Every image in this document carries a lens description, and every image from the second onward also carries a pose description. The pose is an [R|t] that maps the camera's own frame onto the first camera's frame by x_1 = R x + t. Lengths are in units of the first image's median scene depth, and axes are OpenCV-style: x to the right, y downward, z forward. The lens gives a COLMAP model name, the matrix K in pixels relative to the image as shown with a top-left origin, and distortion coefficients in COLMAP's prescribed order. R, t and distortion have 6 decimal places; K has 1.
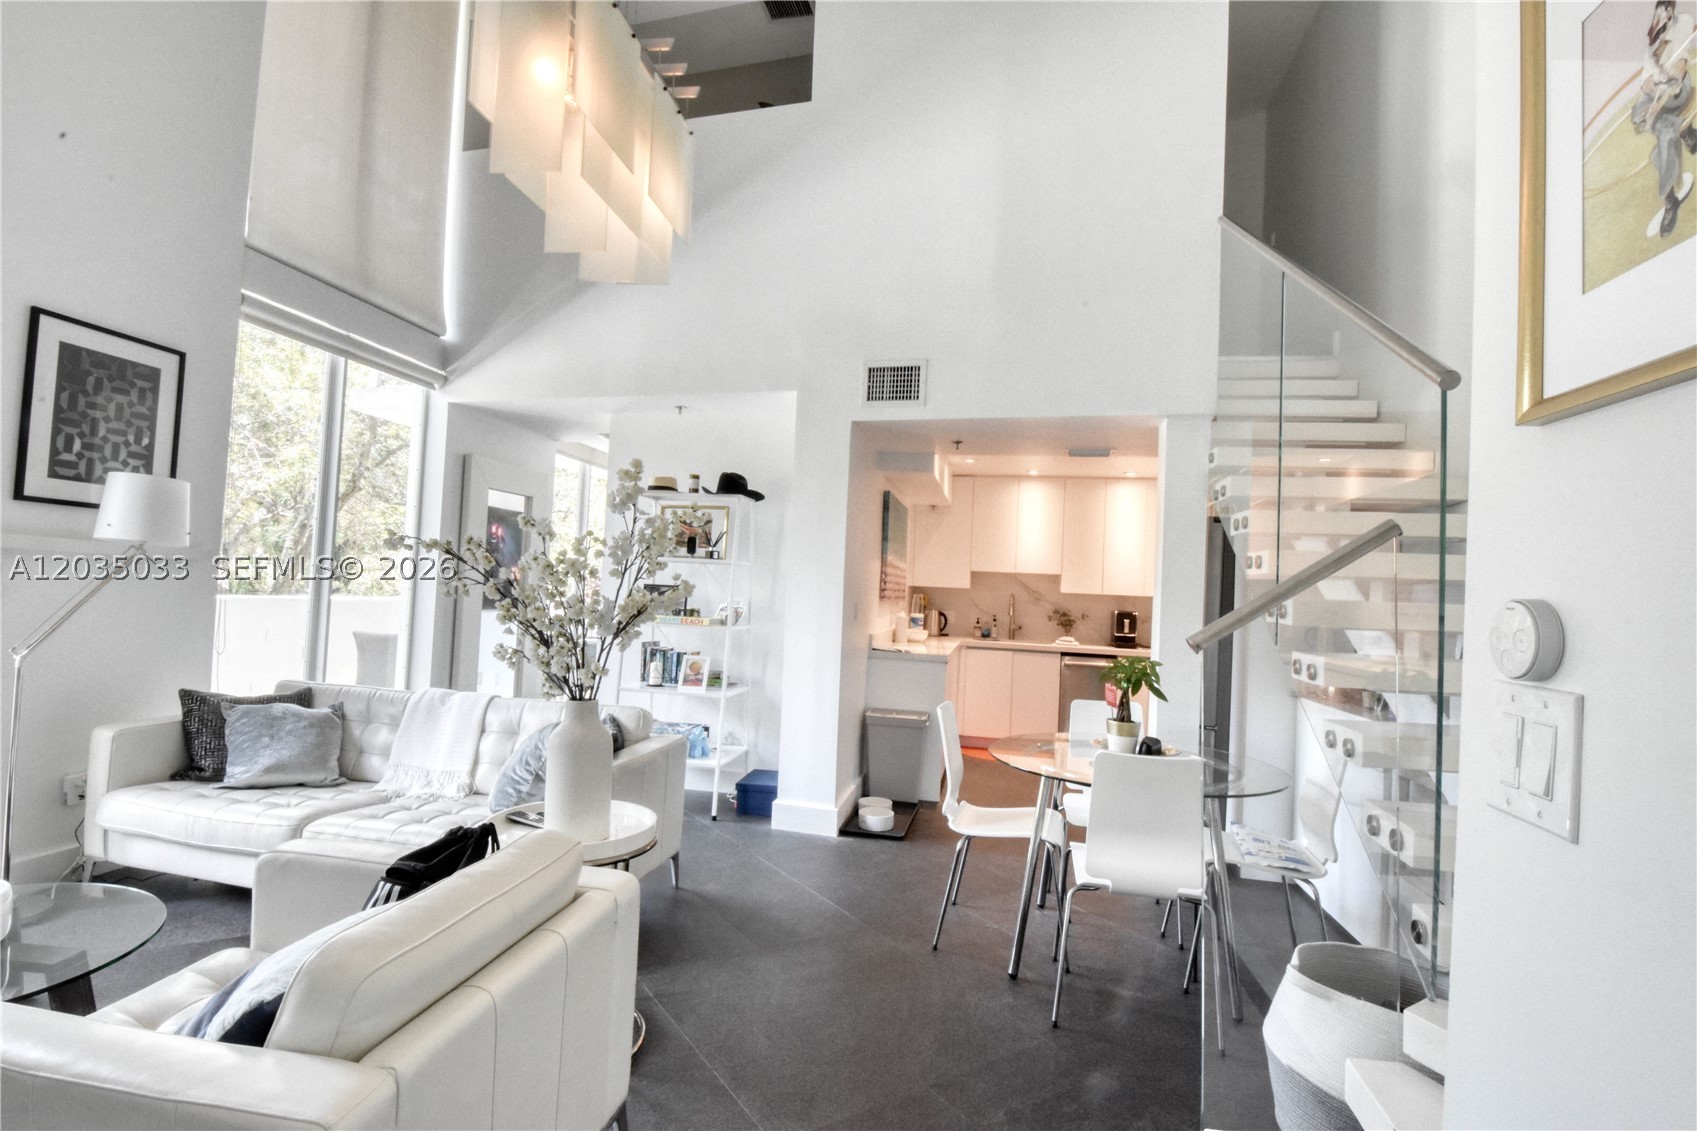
lens RADIAL K [[812.4, 0, 848.5], [0, 812.4, 565.5], [0, 0, 1]] dist [0.014934, -0.021274]
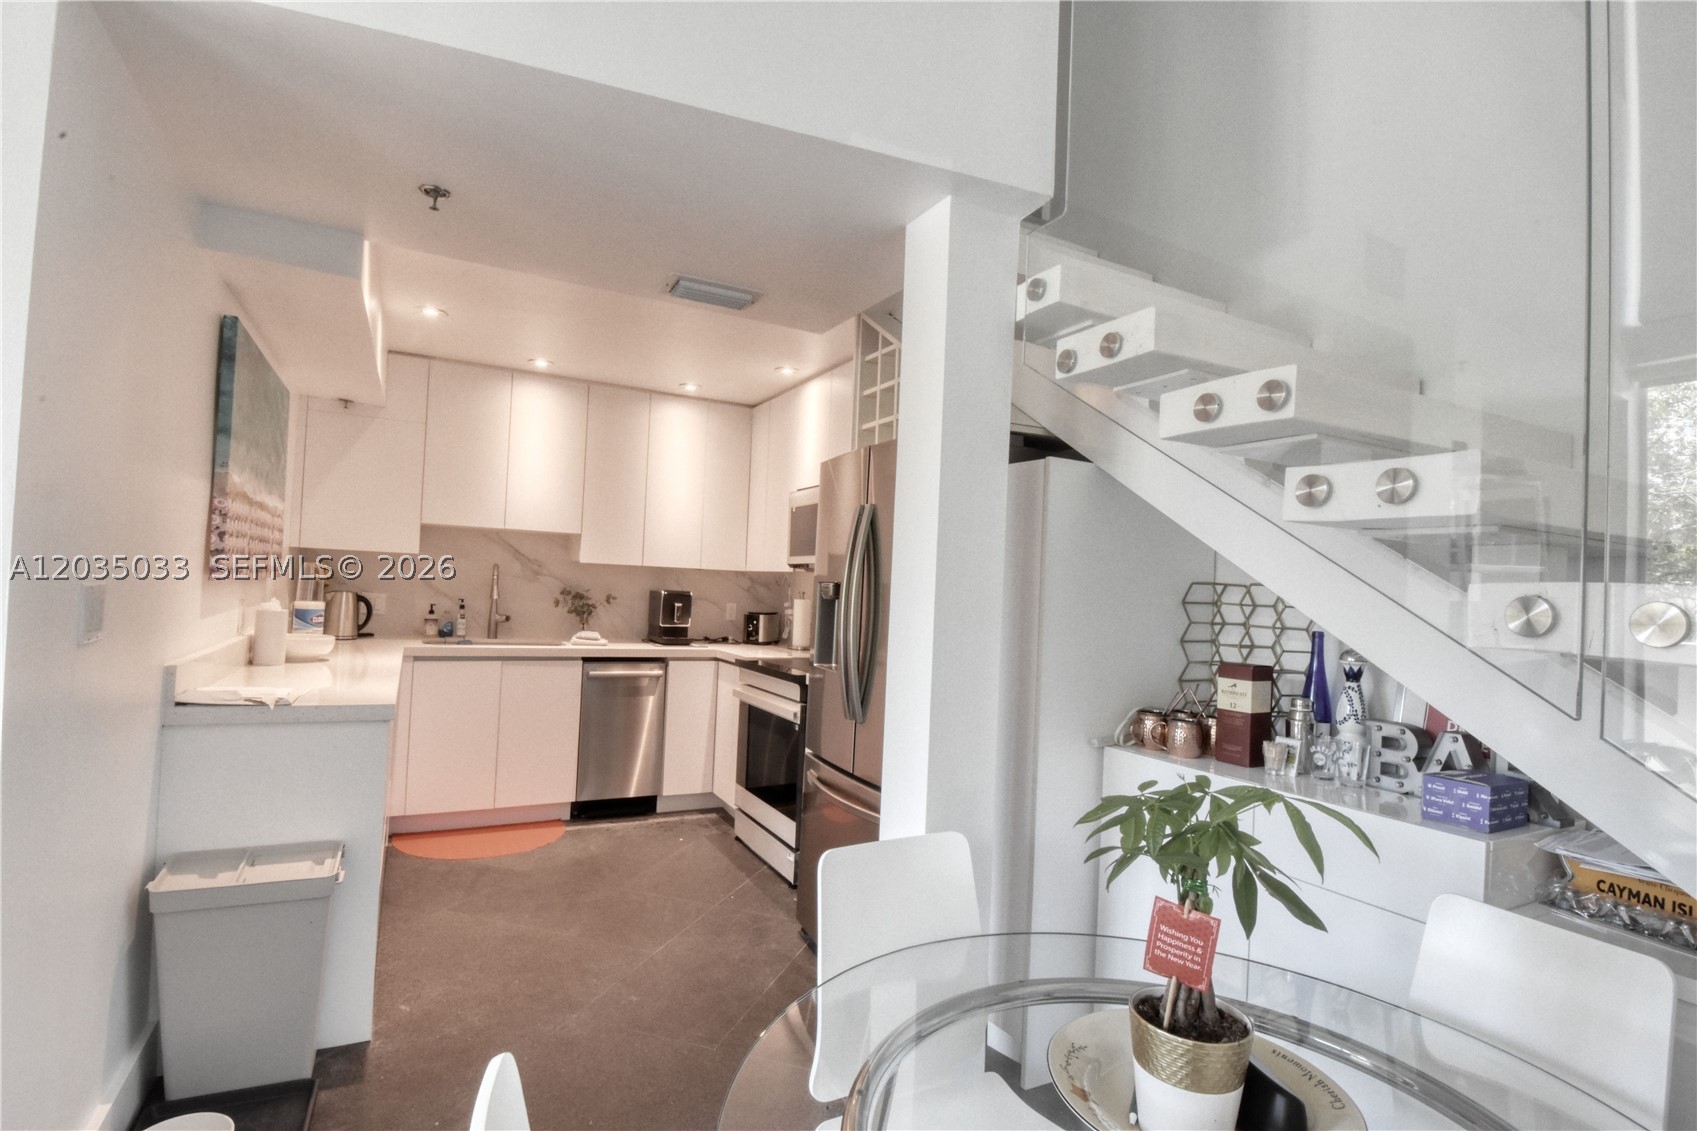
lens RADIAL K [[812.4, 0, 848.5], [0, 812.4, 565.5], [0, 0, 1]] dist [0.014934, -0.021274]
pose [[0.782259, 0.006406, 0.622921, 0.036859], [-0.028699, 0.999256, 0.025763, 0.016698], [-0.622292, -0.038031, 0.781861, 0.467956]]
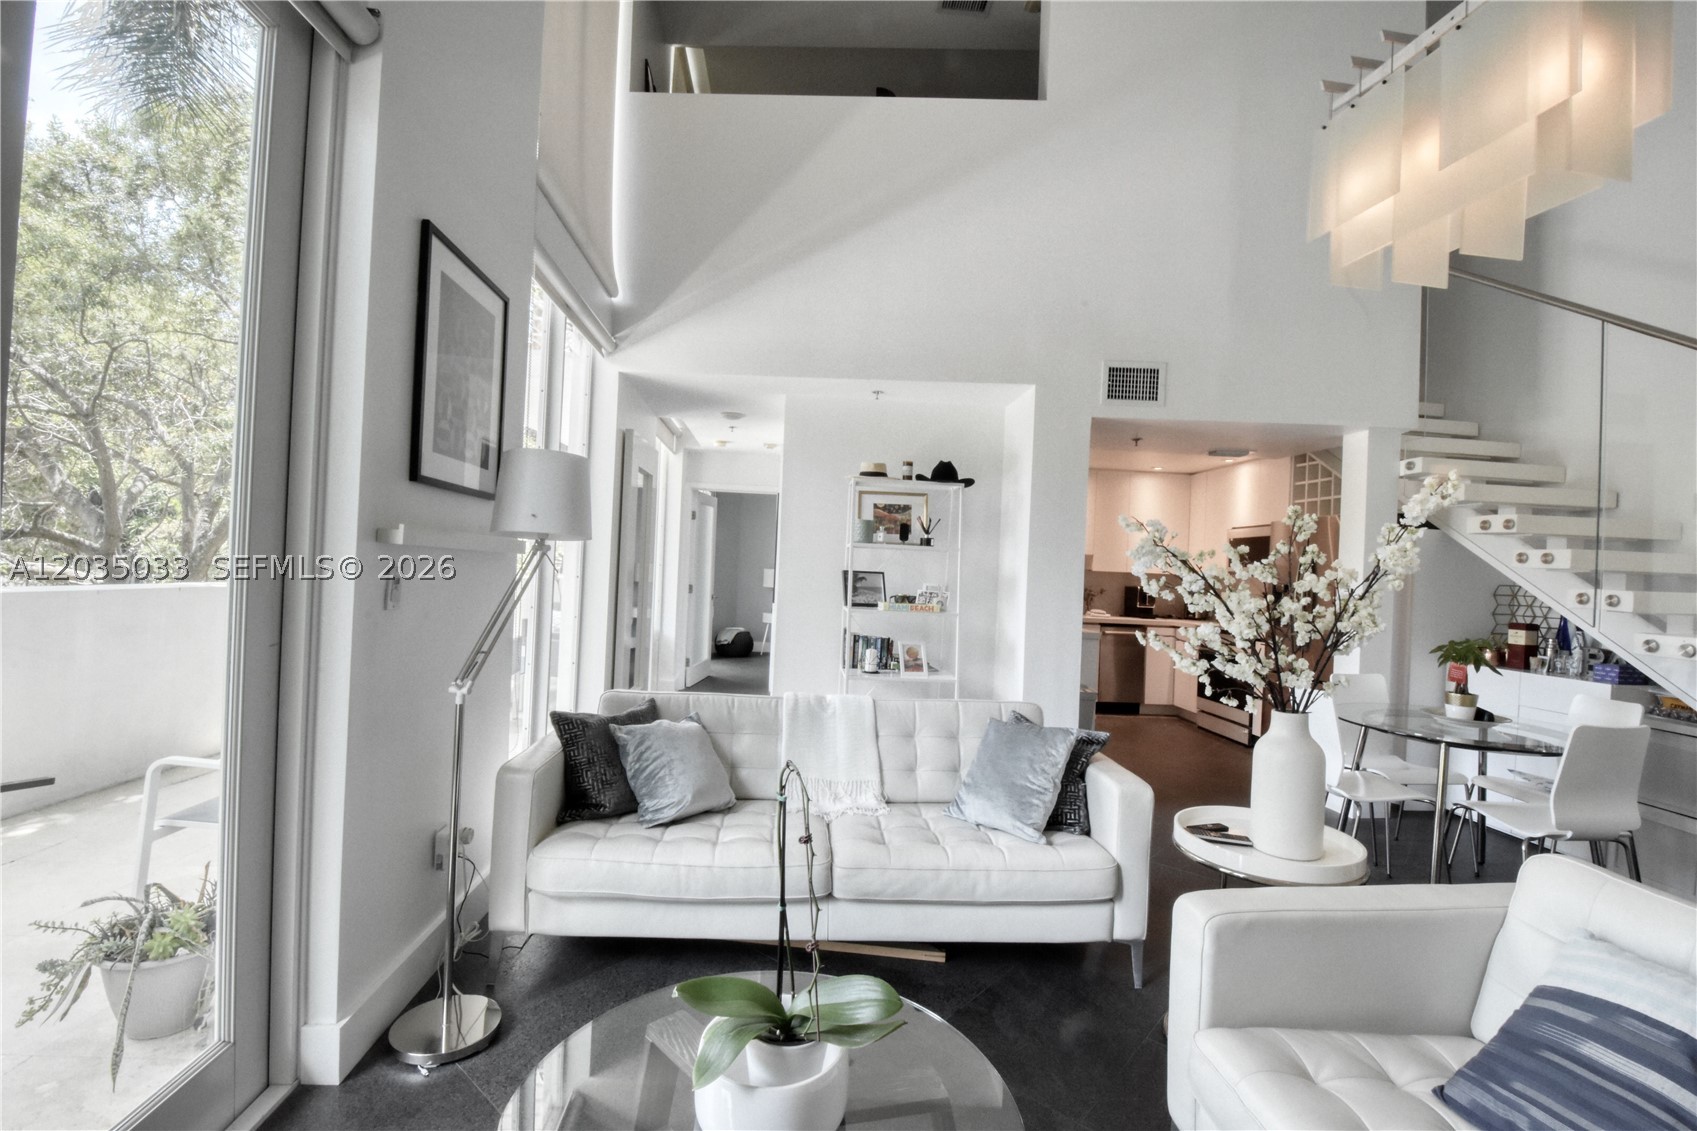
lens RADIAL K [[739.3, 0, 848.5], [0, 739.3, 565.5], [0, 0, 1]] dist [0.008843, -0.019496]
pose [[0.963983, -0.005232, 0.265912, -0.434974], [-0.005857, 0.999146, 0.040892, -0.017758], [-0.265899, -0.040976, 0.963130, 0.118321]]
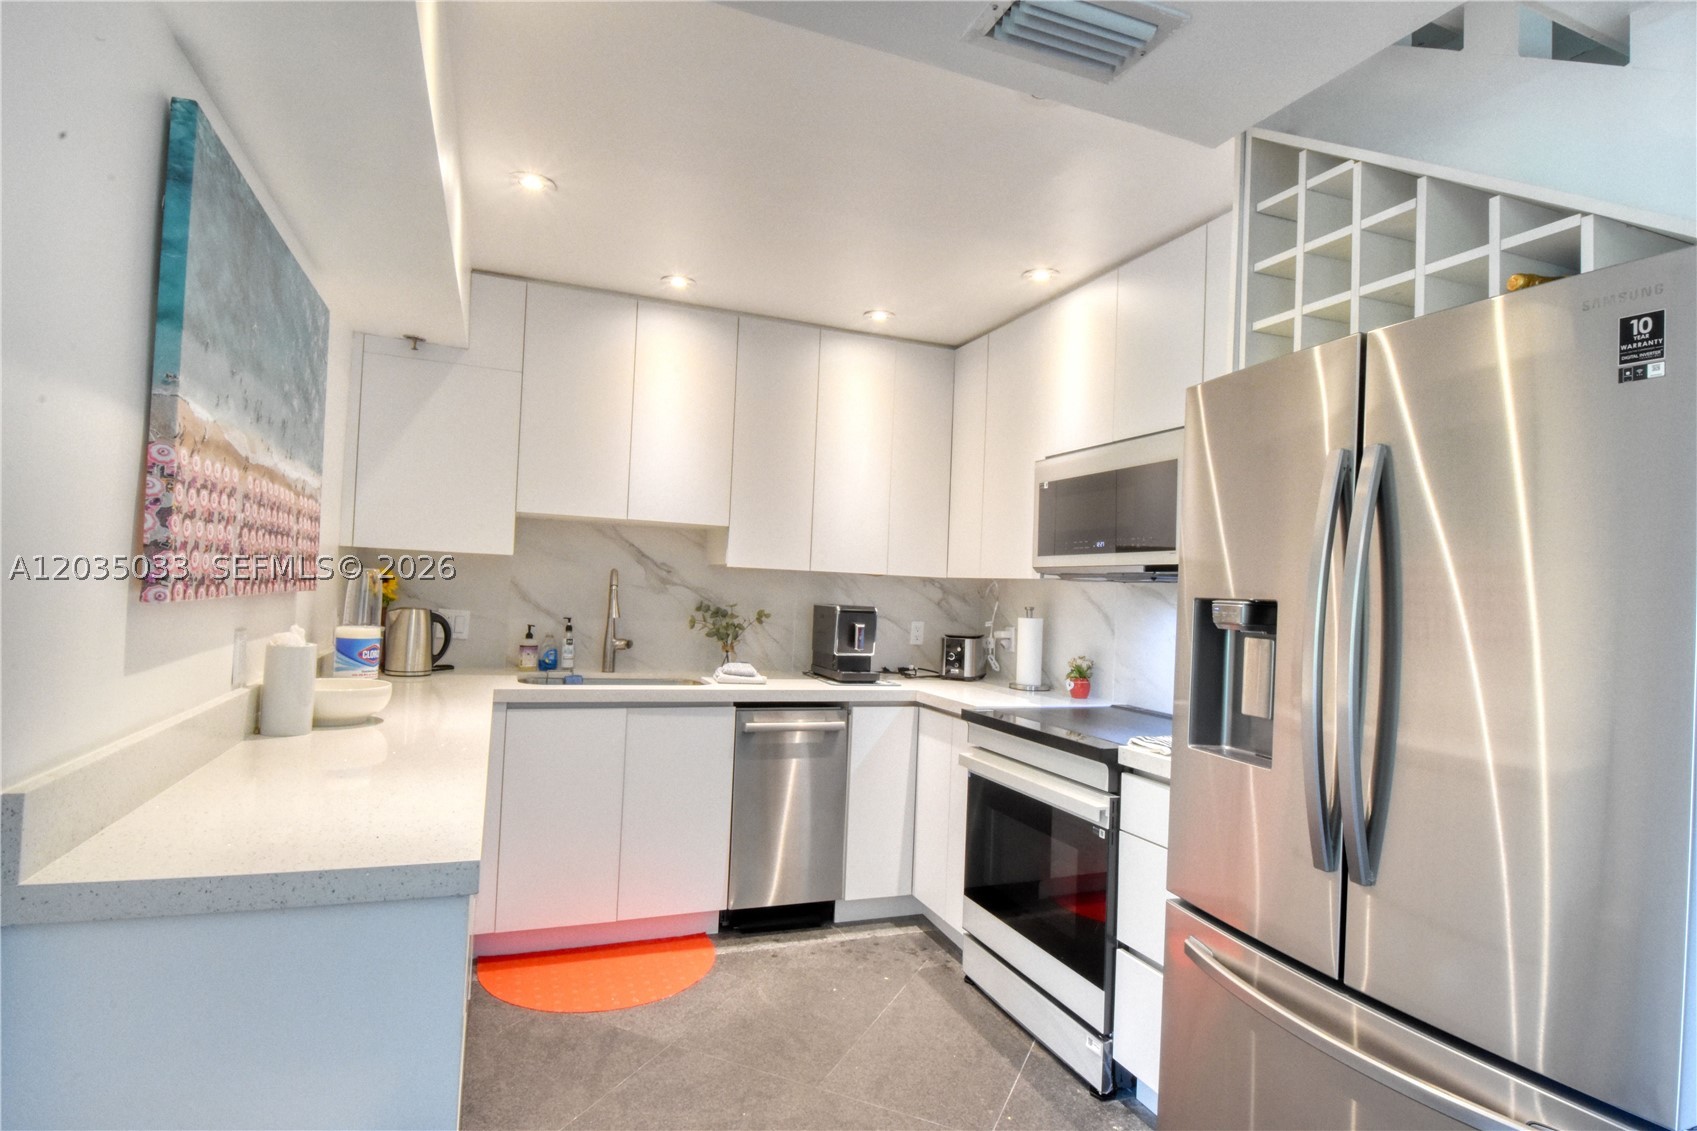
lens RADIAL K [[870.5, 0, 848.5], [0, 870.5, 565.5], [0, 0, 1]] dist [0.005109, -0.014062]
pose [[0.846122, 0.005956, 0.532956, 0.076216], [-0.021557, 0.999502, 0.023054, 0.025337], [-0.532553, -0.030995, 0.845829, 0.699916]]
